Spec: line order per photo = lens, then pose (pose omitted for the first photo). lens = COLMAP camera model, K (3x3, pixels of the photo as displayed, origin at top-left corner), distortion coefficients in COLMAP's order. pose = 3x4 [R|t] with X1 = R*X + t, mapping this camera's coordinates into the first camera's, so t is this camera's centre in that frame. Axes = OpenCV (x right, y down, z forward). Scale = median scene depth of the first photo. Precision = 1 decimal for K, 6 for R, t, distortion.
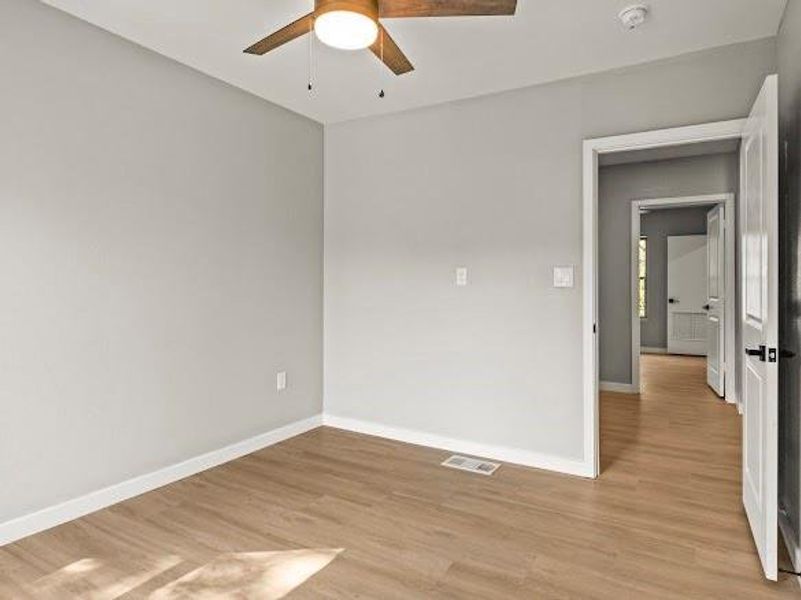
lens RADIAL K [[452.8, 0, 425.6], [0, 452.8, 287.1], [0, 0, 1]] dist [-0.002528, 0.000812]
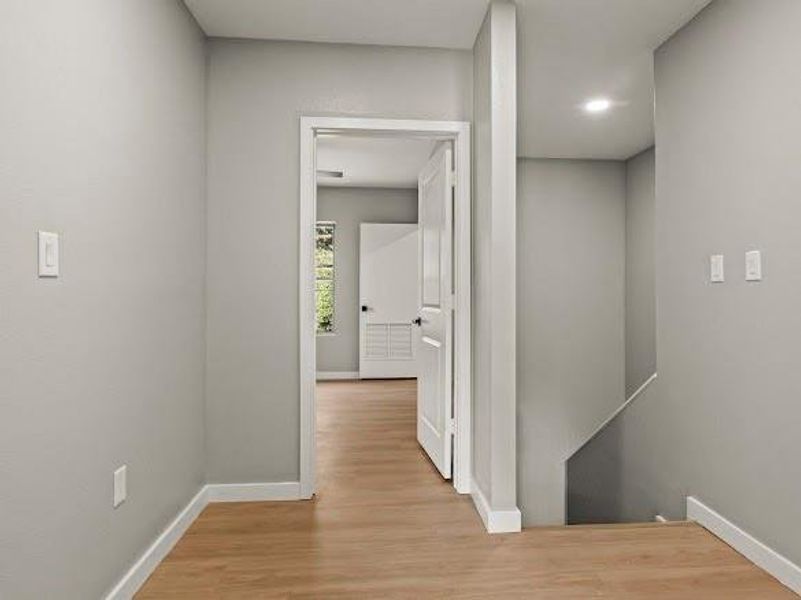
lens RADIAL K [[452.8, 0, 425.6], [0, 452.8, 287.1], [0, 0, 1]] dist [-0.002528, 0.000812]
pose [[0.800129, 0.006163, 0.599796, 0.249117], [-0.000336, 0.999952, -0.009826, 0.003299], [-0.599827, 0.007661, 0.800093, 0.483754]]
